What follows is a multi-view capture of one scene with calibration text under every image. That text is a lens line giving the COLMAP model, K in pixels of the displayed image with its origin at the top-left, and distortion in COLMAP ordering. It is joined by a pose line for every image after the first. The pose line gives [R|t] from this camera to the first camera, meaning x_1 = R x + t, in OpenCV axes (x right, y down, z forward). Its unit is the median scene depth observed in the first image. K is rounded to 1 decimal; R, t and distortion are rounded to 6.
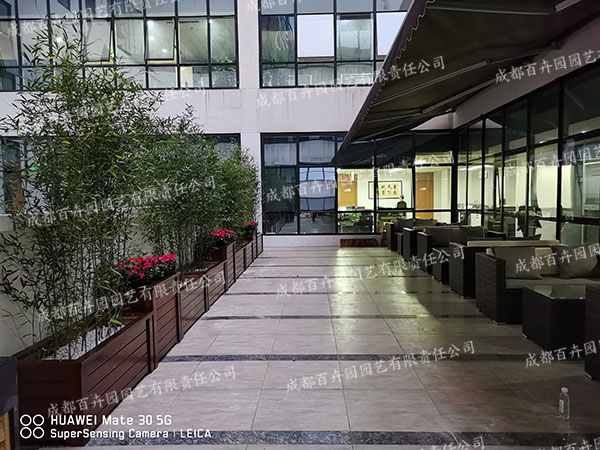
lens RADIAL K [[466.0, 0, 298.5], [0, 466.0, 224.0], [0, 0, 1]] dist [0.065342, 0.002395]
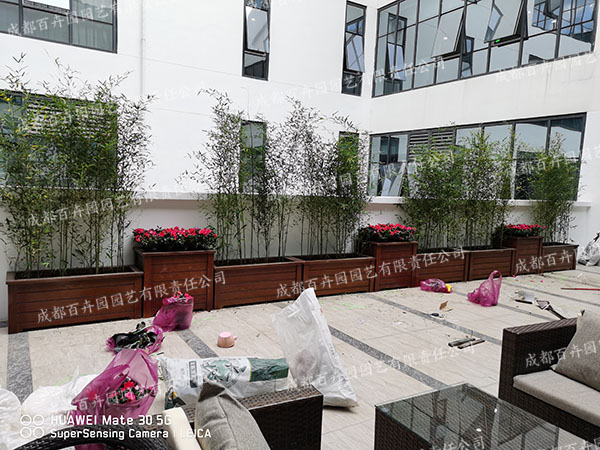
lens RADIAL K [[466.0, 0, 298.5], [0, 466.0, 224.0], [0, 0, 1]] dist [0.065342, 0.002395]
pose [[0.543603, 0.113115, -0.831685, 0.778846], [-0.100035, 0.992546, 0.069609, -0.036651], [0.833360, 0.045358, 0.550867, 0.201766]]
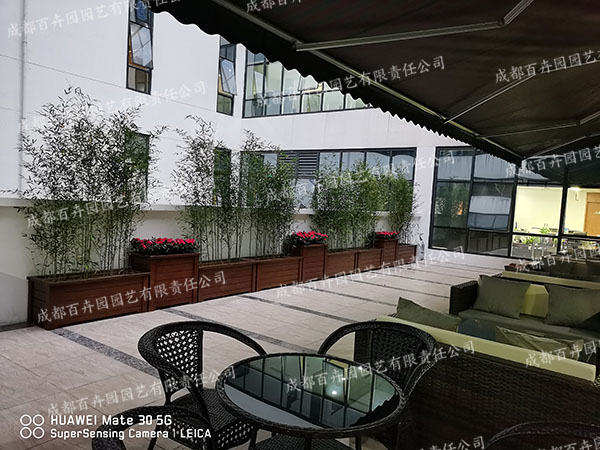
lens RADIAL K [[466.0, 0, 298.5], [0, 466.0, 224.0], [0, 0, 1]] dist [0.065342, 0.002395]
pose [[0.811203, 0.091937, -0.577492, 0.770197], [-0.105256, 0.994390, 0.010453, -0.026502], [0.575214, 0.052305, 0.816329, 0.044156]]
